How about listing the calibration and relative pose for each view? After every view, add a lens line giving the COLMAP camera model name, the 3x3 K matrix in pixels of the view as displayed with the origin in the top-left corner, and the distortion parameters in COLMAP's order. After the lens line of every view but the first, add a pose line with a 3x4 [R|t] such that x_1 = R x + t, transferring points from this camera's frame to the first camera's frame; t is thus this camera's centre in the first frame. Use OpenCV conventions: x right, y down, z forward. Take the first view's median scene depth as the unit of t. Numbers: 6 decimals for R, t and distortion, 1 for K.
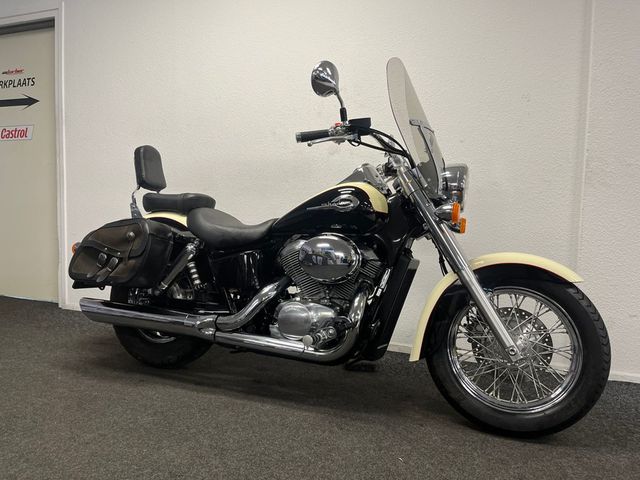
lens RADIAL K [[476.8, 0, 320.0], [0, 476.8, 240.0], [0, 0, 1]] dist [0.035234, -0.001787]
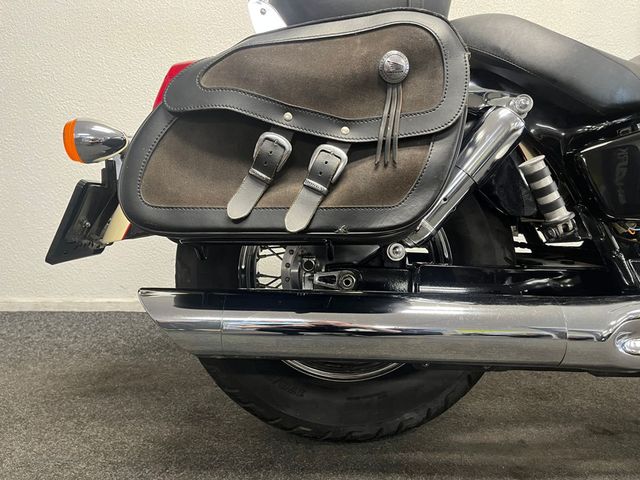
lens RADIAL K [[494.2, 0, 320.0], [0, 494.2, 240.0], [0, 0, 1]] dist [0.005633, -0.000453]
pose [[0.929526, -0.077345, 0.360554, -0.645841], [0.031245, 0.990759, 0.131984, 0.063280], [-0.367430, -0.111417, 0.923353, 0.853488]]
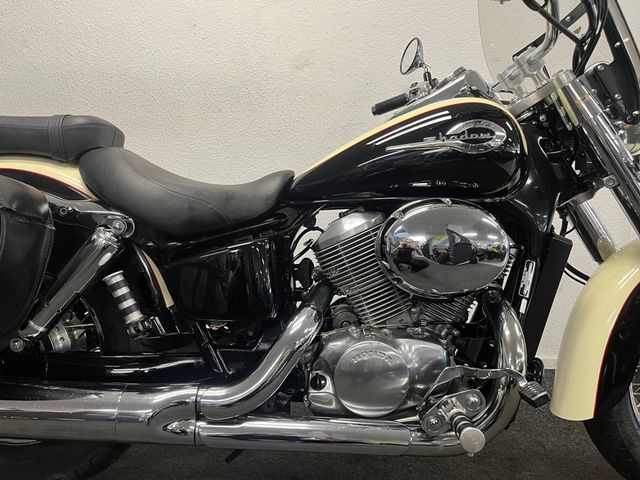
lens RADIAL K [[476.8, 0, 320.0], [0, 476.8, 240.0], [0, 0, 1]] dist [0.035234, -0.001787]
pose [[0.921655, -0.054334, 0.384188, -0.310875], [0.022355, 0.995938, 0.087222, -0.019280], [-0.387367, -0.071800, 0.919125, 0.626657]]
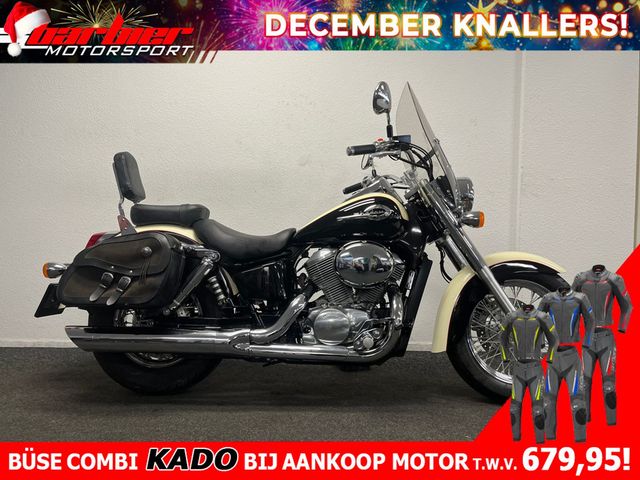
lens RADIAL K [[476.8, 0, 320.0], [0, 476.8, 240.0], [0, 0, 1]] dist [0.035234, -0.001787]
pose [[0.938028, -0.032568, 0.345026, -0.466680], [0.038365, 0.999214, -0.009986, -0.010251], [-0.344429, 0.022604, 0.938540, 0.036162]]
